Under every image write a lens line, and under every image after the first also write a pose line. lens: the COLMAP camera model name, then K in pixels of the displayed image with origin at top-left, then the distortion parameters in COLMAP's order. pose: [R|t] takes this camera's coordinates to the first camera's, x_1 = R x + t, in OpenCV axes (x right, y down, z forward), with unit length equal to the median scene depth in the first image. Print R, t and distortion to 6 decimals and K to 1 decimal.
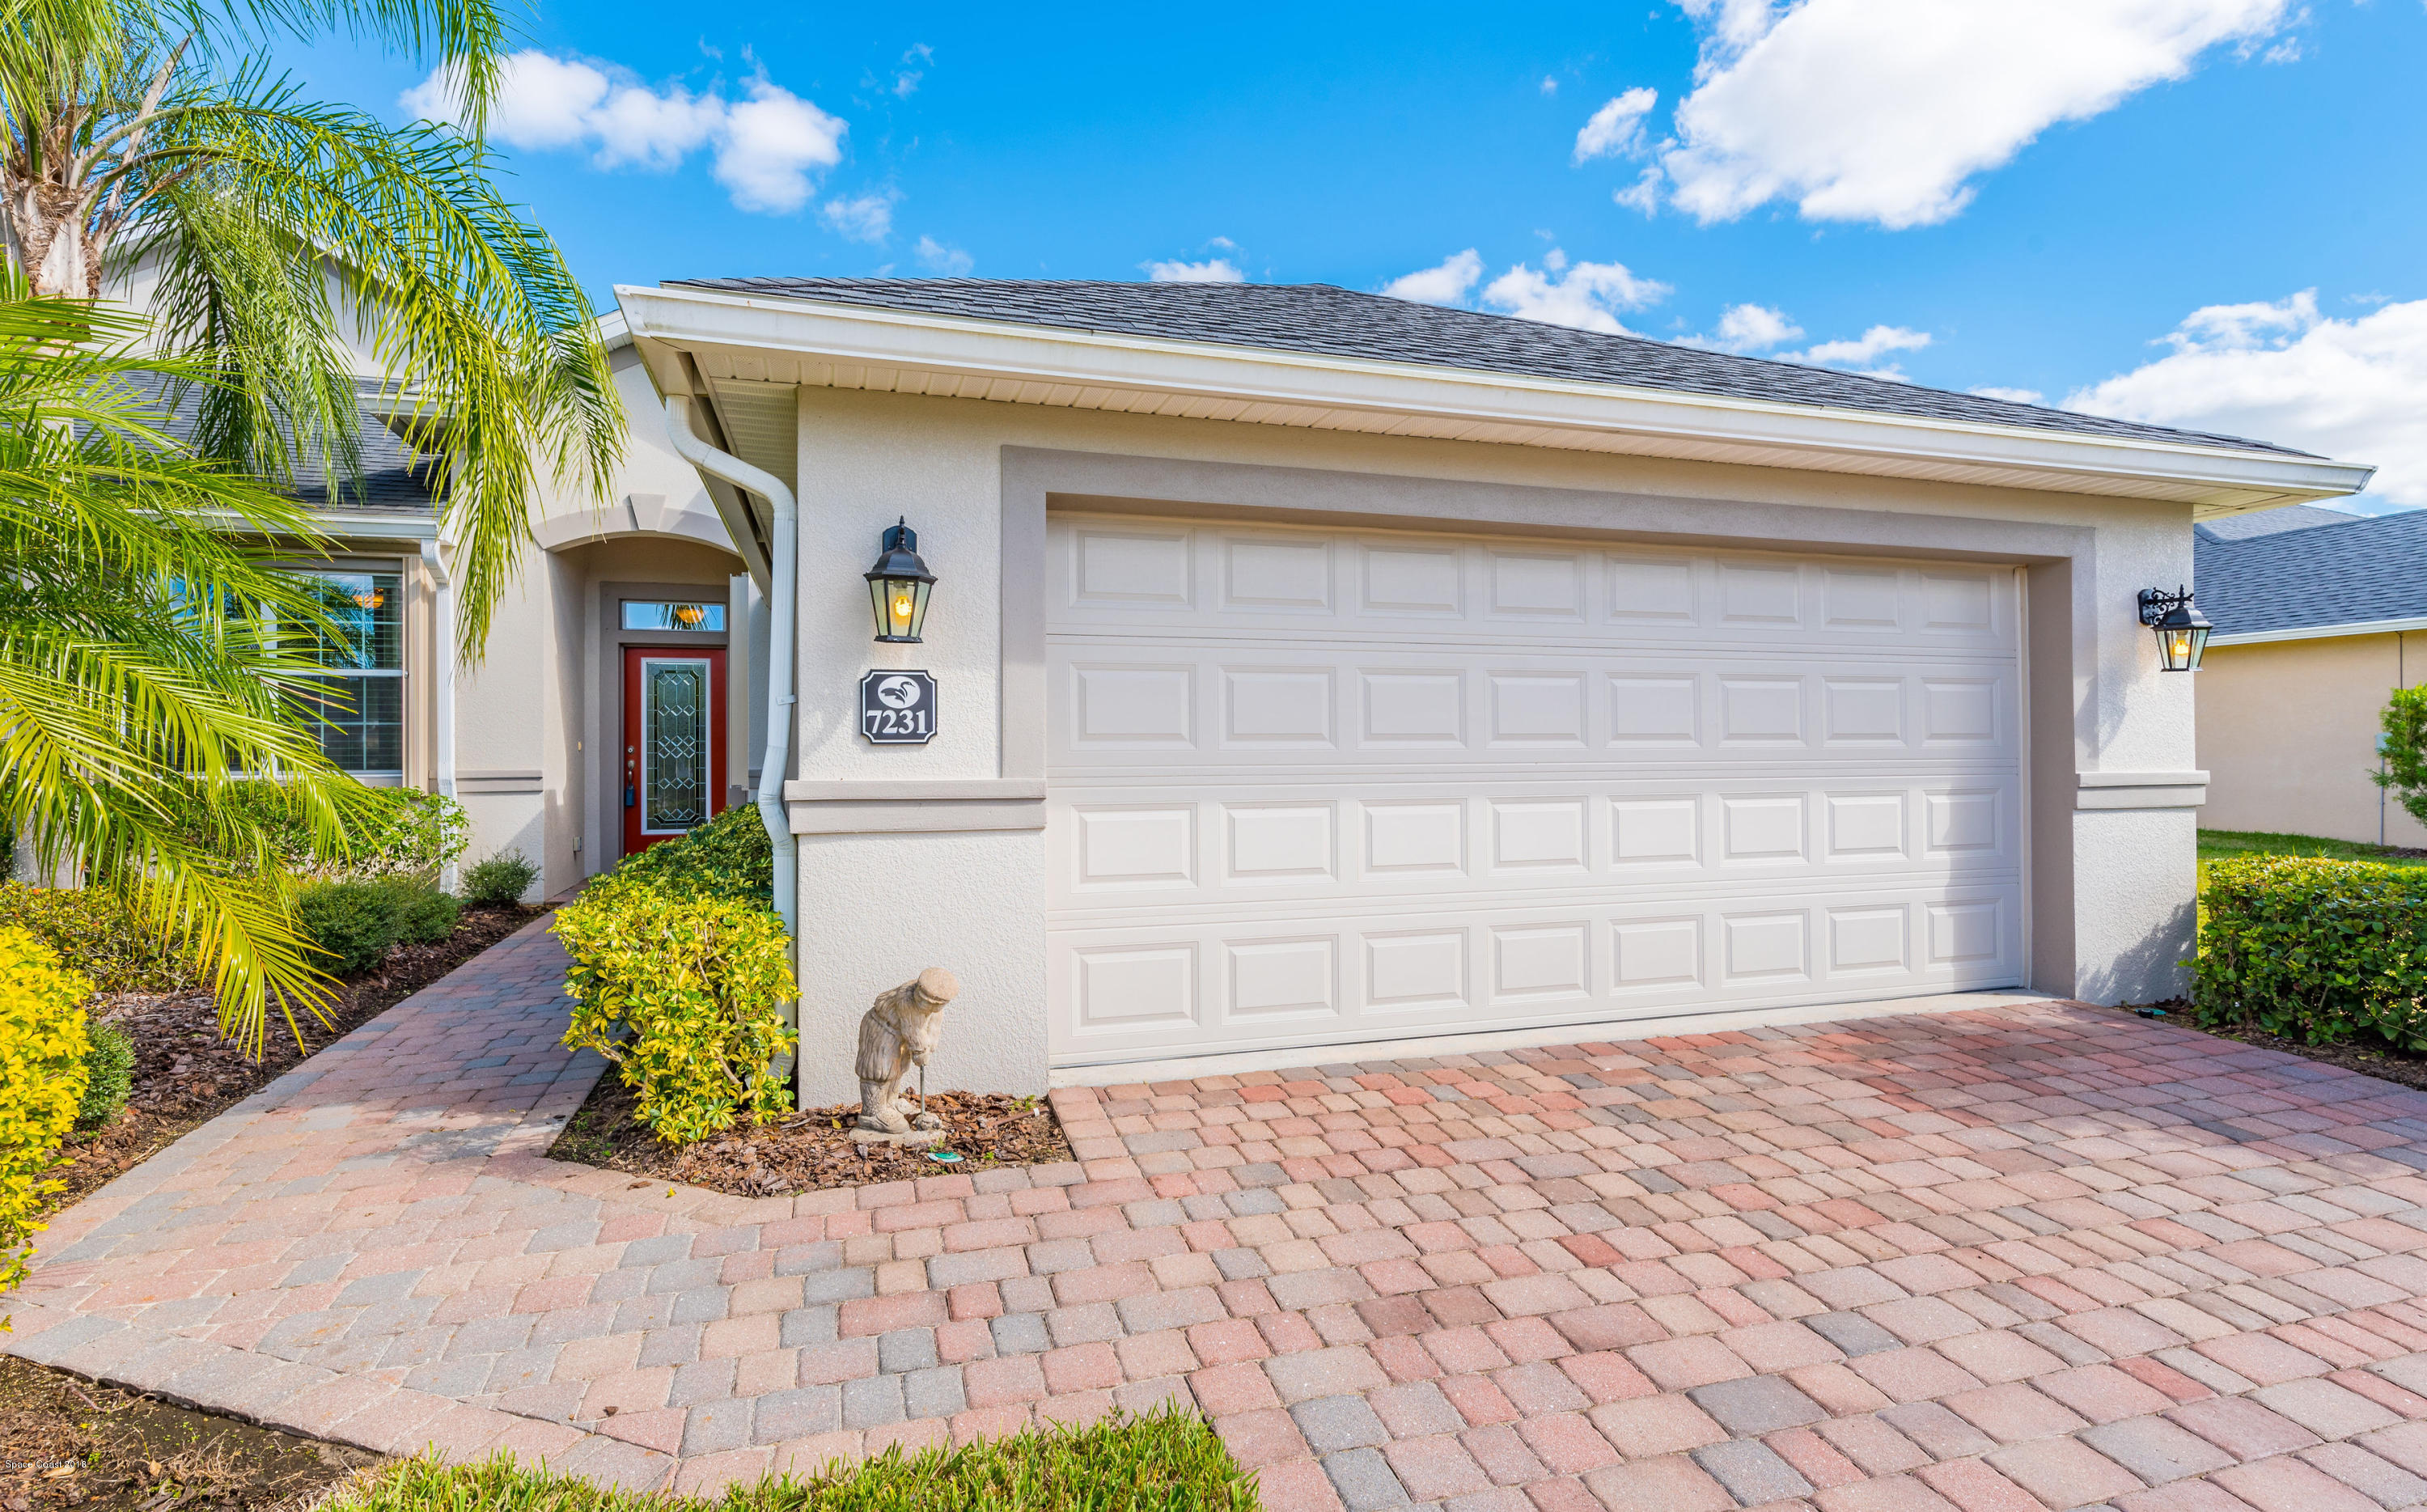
lens RADIAL K [[1204.9, 0, 1207.6], [0, 1204.9, 743.1], [0, 0, 1]] dist [-0.004063, 0.000054]
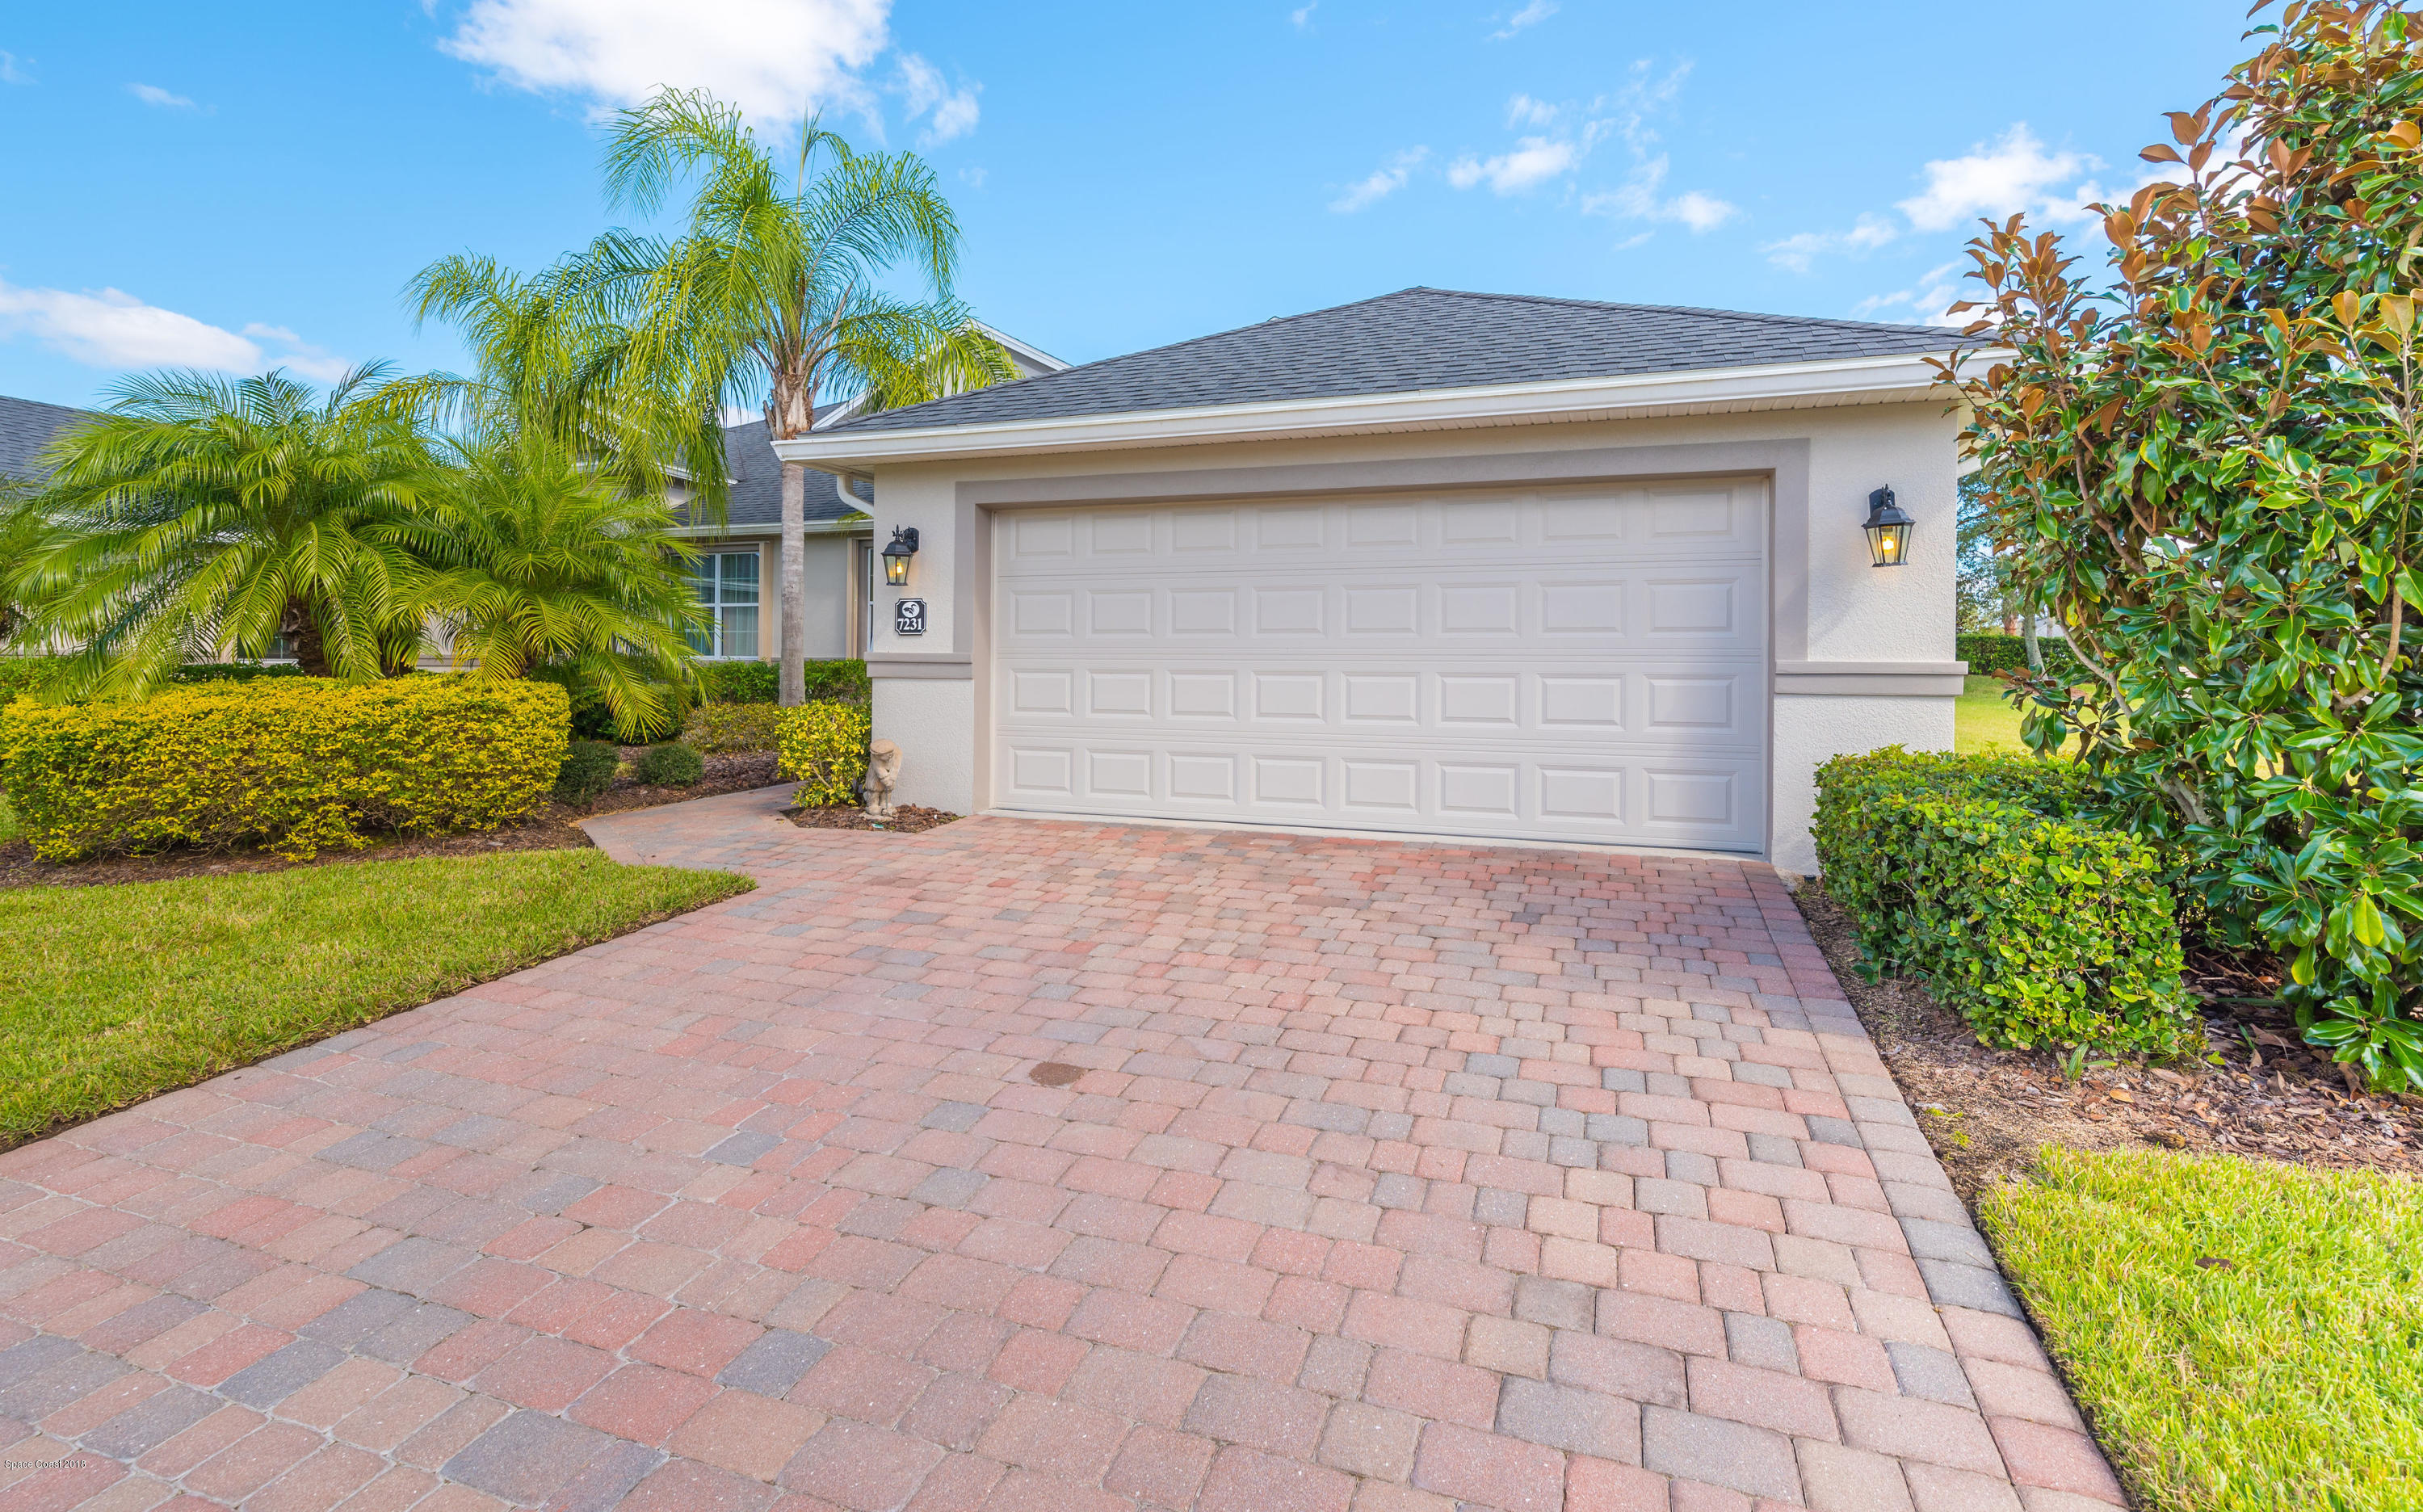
lens RADIAL K [[1132.9, 0, 1209.1], [0, 1132.9, 661.7], [0, 0, 1]] dist [-0.003062, -0.000195]
pose [[0.794809, 0.010293, -0.606772, 1.319644], [-0.005477, 0.999937, 0.009788, 0.024783], [0.606835, -0.004456, 0.794816, -0.221316]]
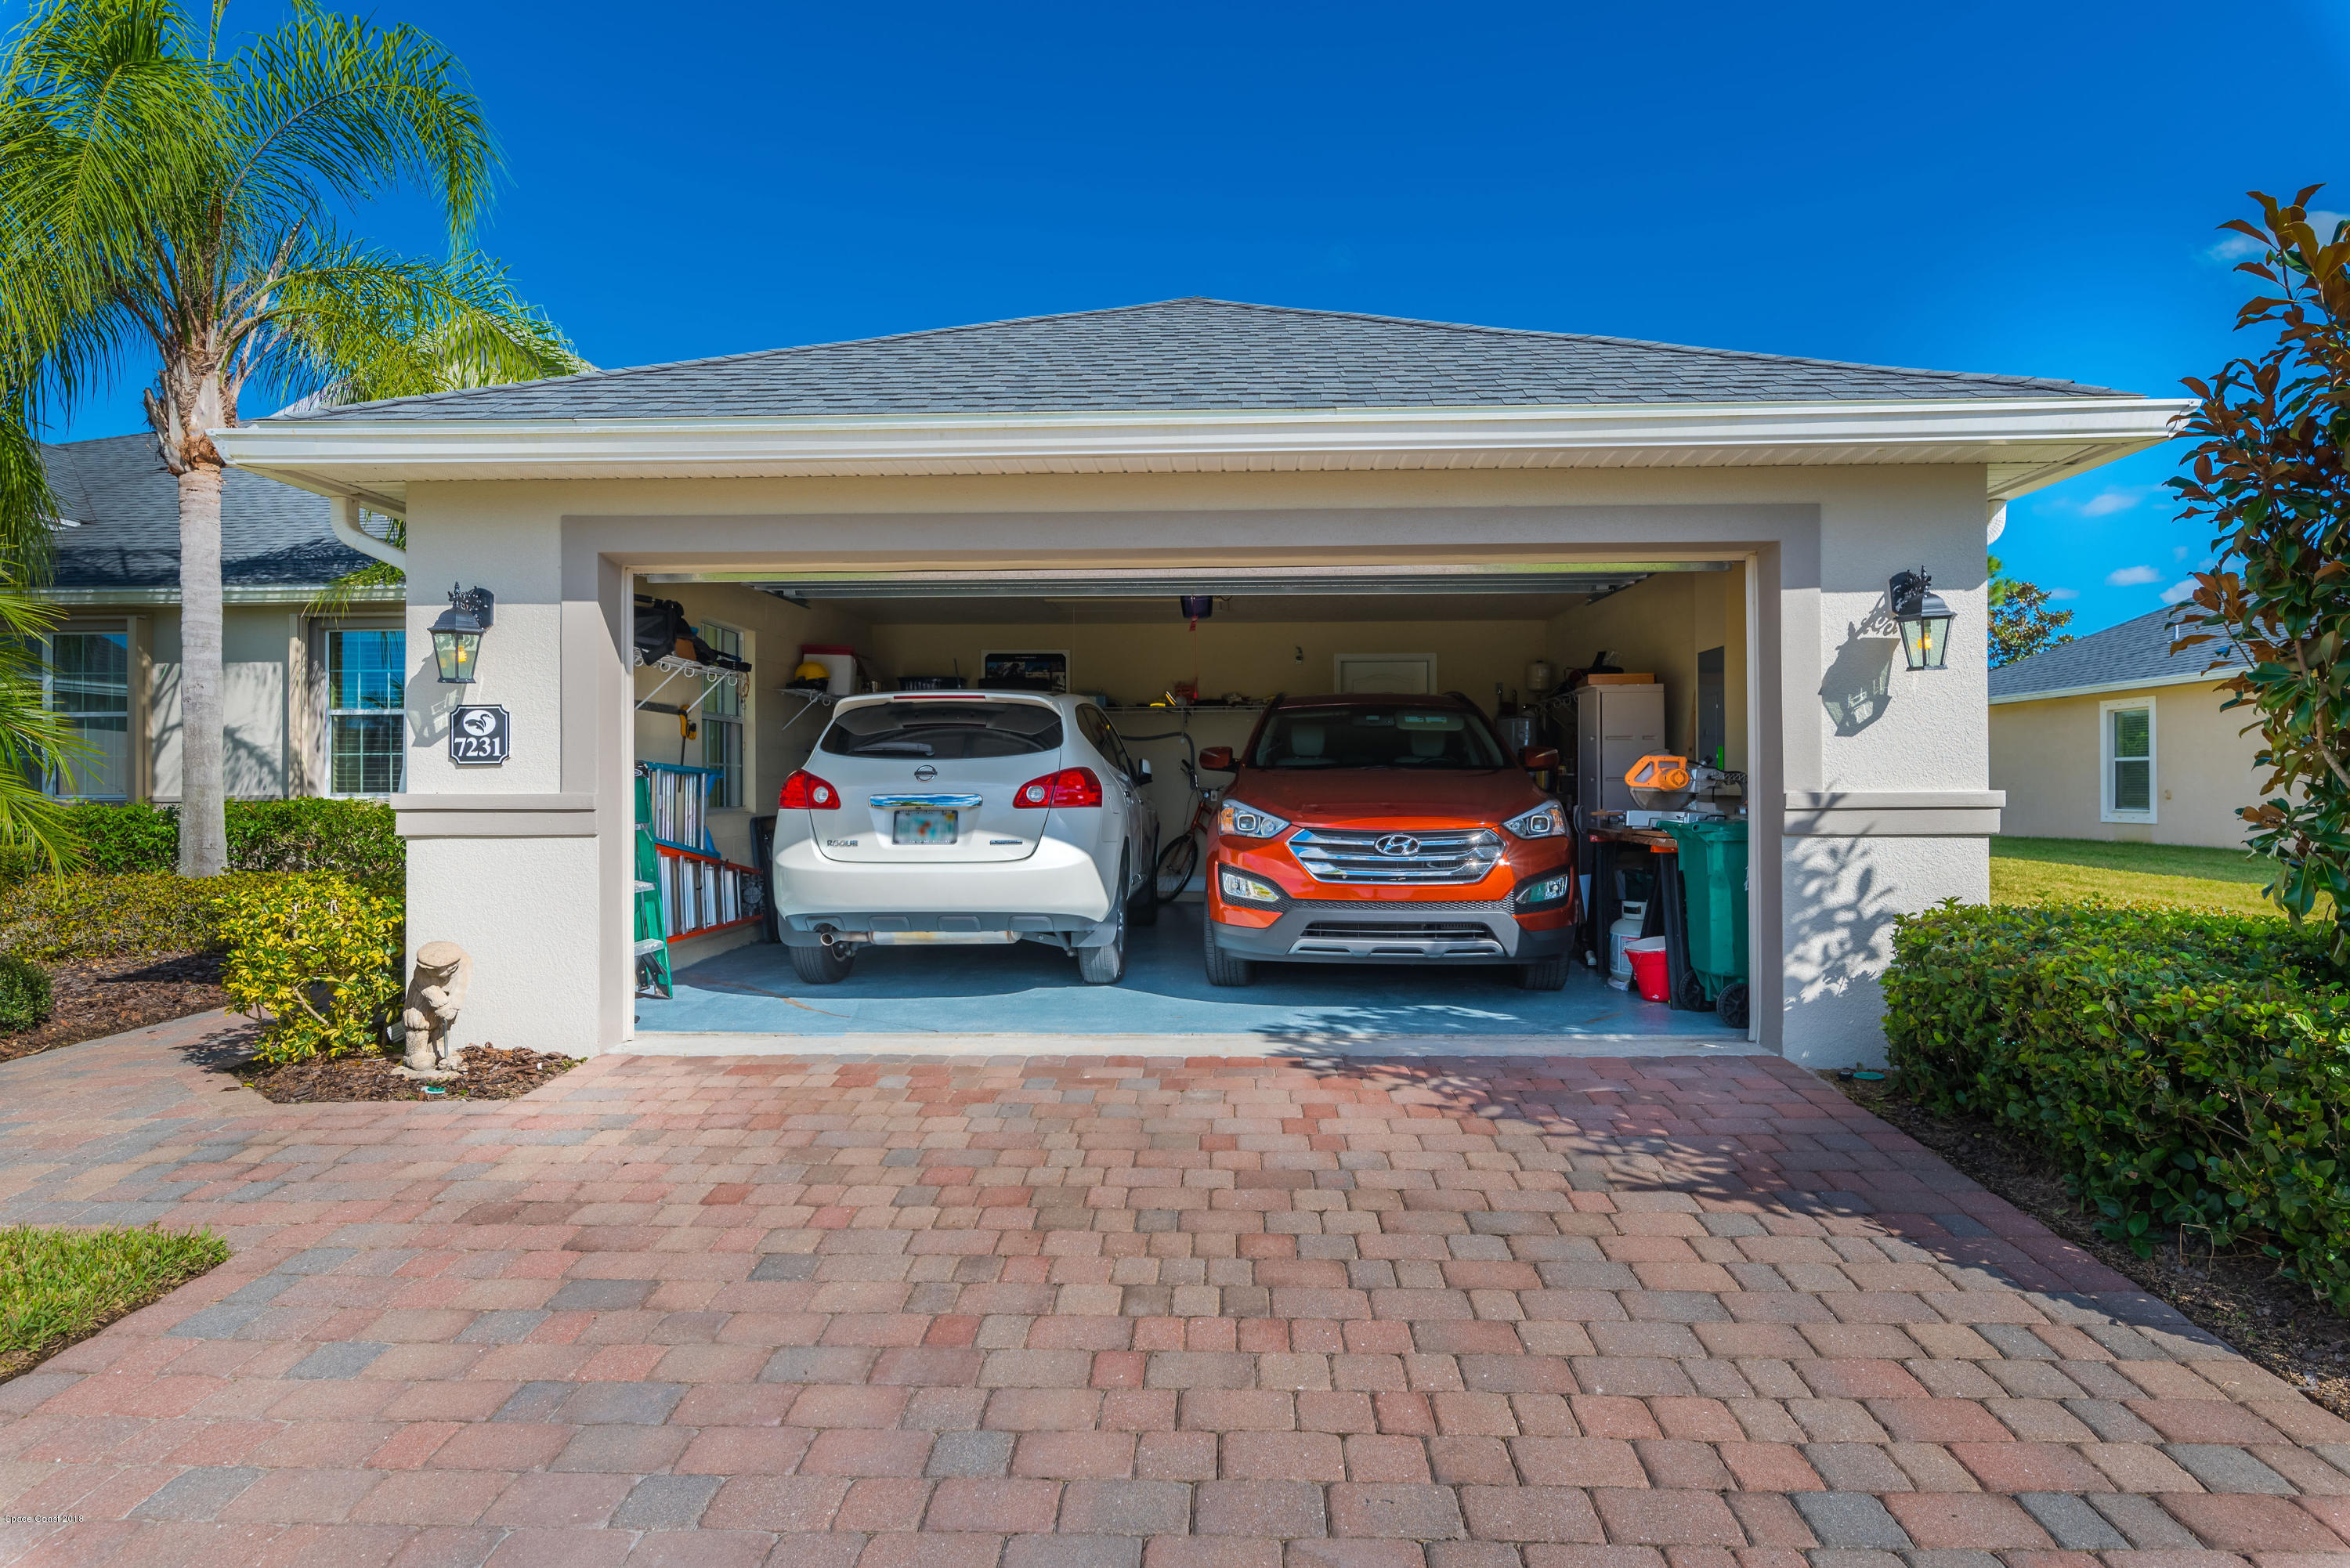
lens RADIAL K [[1323.5, 0, 1186.6], [0, 1323.5, 779.2], [0, 0, 1]] dist [0.000932, 0.000627]
pose [[0.943582, -0.002142, -0.331133, 0.886219], [0.004186, 0.999976, 0.005459, 0.011264], [0.331113, -0.006537, 0.943568, -0.045340]]
